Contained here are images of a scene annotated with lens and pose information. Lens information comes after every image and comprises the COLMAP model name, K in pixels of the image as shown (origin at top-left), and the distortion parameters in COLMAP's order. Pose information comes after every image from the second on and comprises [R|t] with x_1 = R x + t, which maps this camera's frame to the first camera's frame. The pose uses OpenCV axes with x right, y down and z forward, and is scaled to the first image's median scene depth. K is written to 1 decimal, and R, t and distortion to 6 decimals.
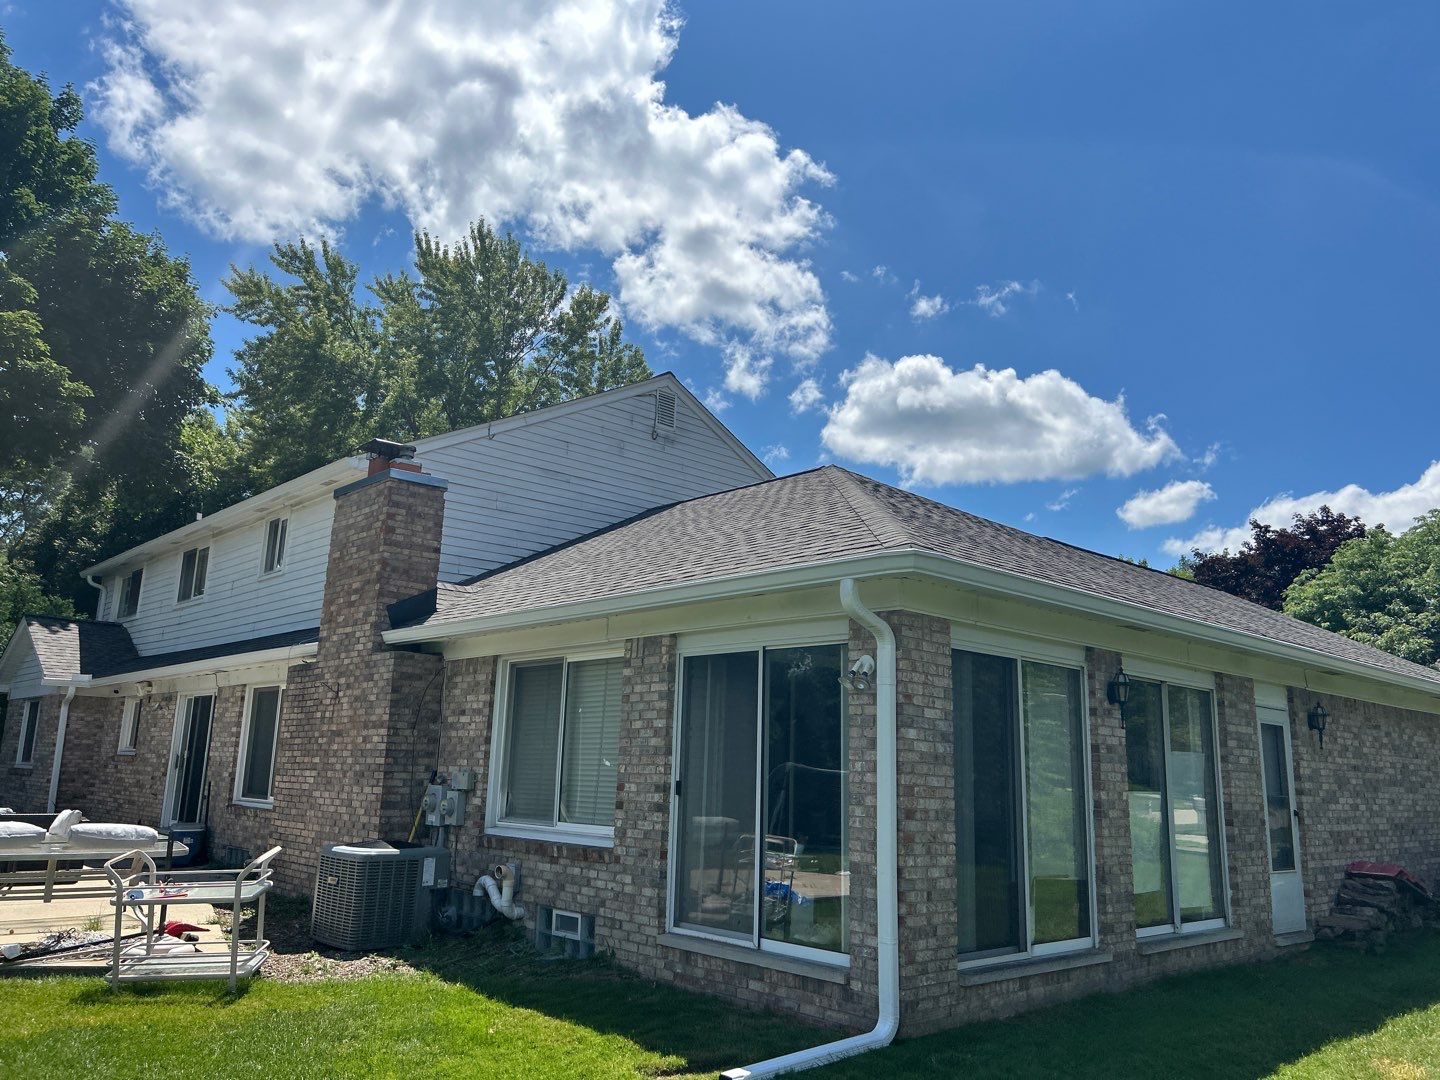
lens RADIAL K [[1080.6, 0, 715.6], [0, 1080.6, 518.6], [0, 0, 1]] dist [0.068836, -0.062650]
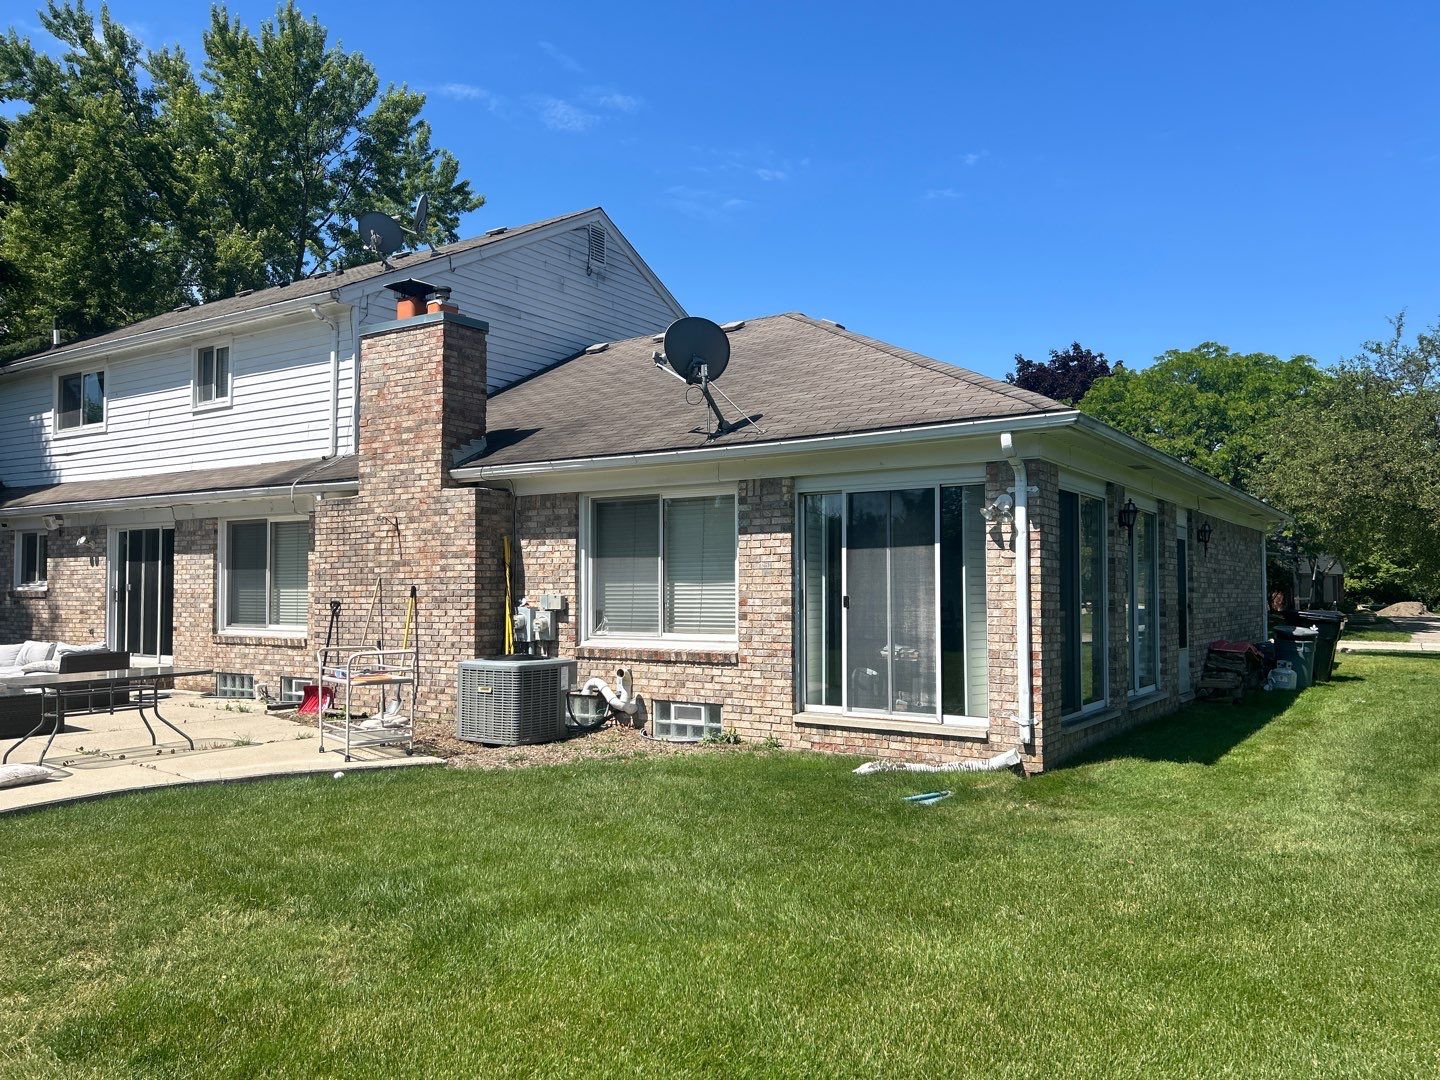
lens RADIAL K [[1080.6, 0, 726.7], [0, 1080.6, 546.6], [0, 0, 1]] dist [0.068836, -0.062650]
pose [[0.973000, -0.019343, 0.229993, -0.299182], [-0.024004, 0.982597, 0.184190, -0.024977], [-0.229553, -0.184738, 0.955603, -0.094471]]
